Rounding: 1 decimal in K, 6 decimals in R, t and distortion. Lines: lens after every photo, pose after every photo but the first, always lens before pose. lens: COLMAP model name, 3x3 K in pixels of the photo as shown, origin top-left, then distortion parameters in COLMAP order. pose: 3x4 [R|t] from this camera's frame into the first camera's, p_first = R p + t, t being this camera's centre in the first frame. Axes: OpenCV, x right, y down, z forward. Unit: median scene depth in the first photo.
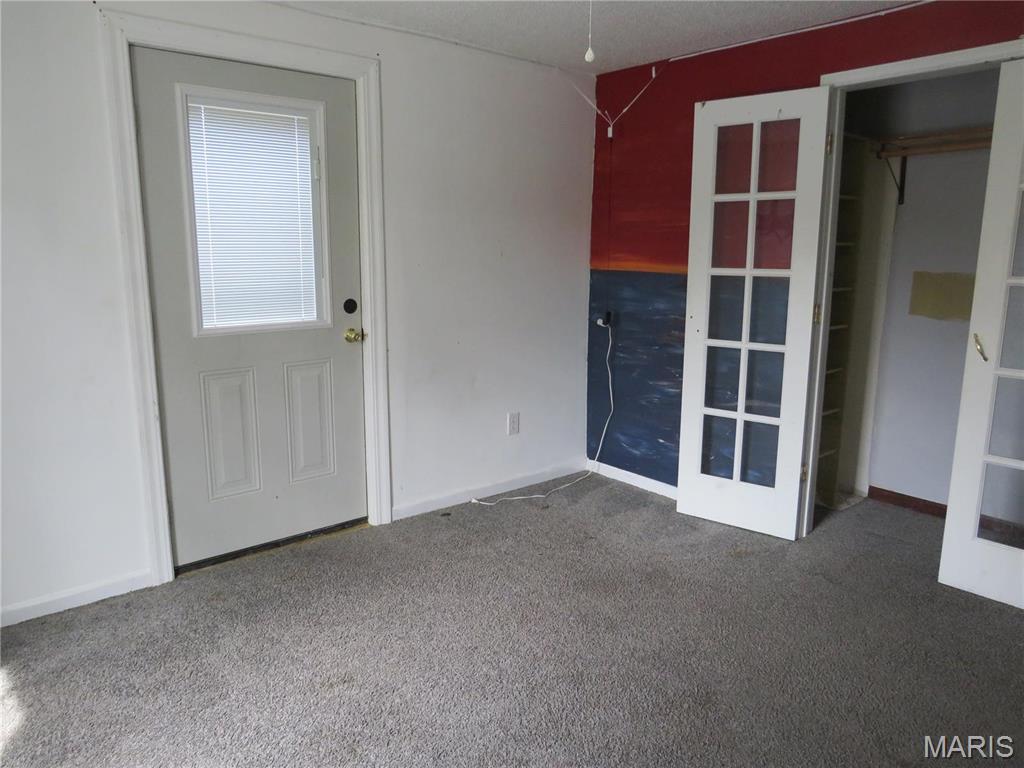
lens RADIAL K [[717.1, 0, 517.1], [0, 717.1, 381.0], [0, 0, 1]] dist [-0.033352, 0.009563]
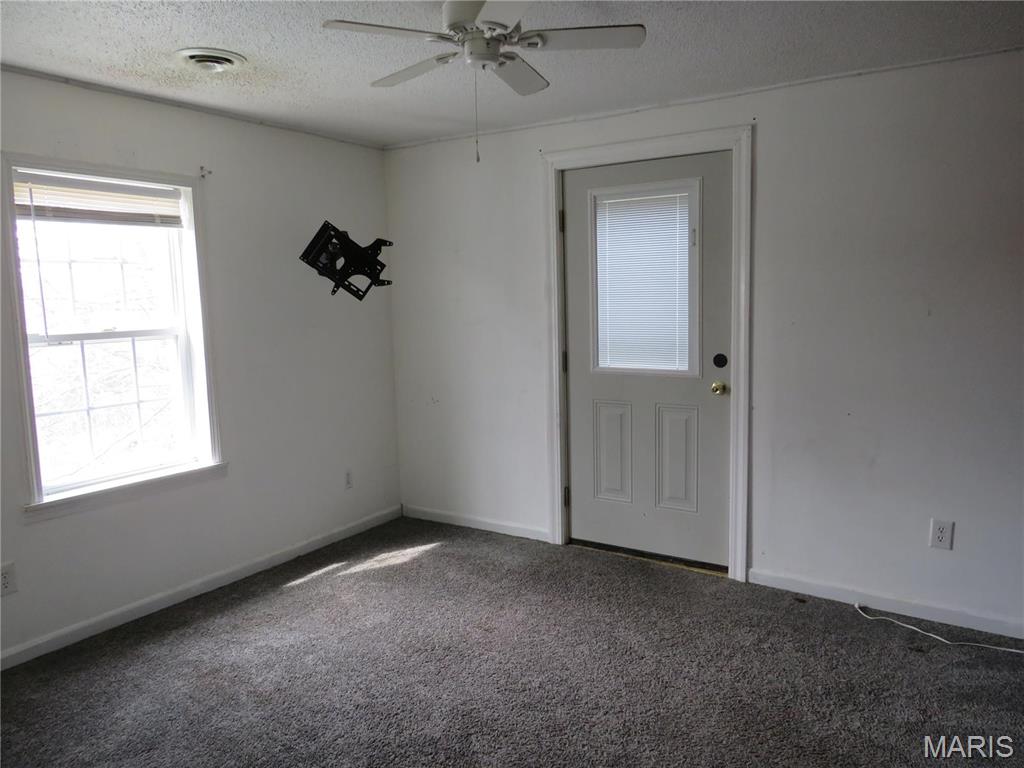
lens RADIAL K [[717.1, 0, 517.1], [0, 717.1, 381.0], [0, 0, 1]] dist [-0.033352, 0.009563]
pose [[0.284624, 0.102239, -0.953172, 0.710794], [-0.159630, 0.985469, 0.058037, -0.090700], [0.945255, 0.135636, 0.296808, 0.417555]]
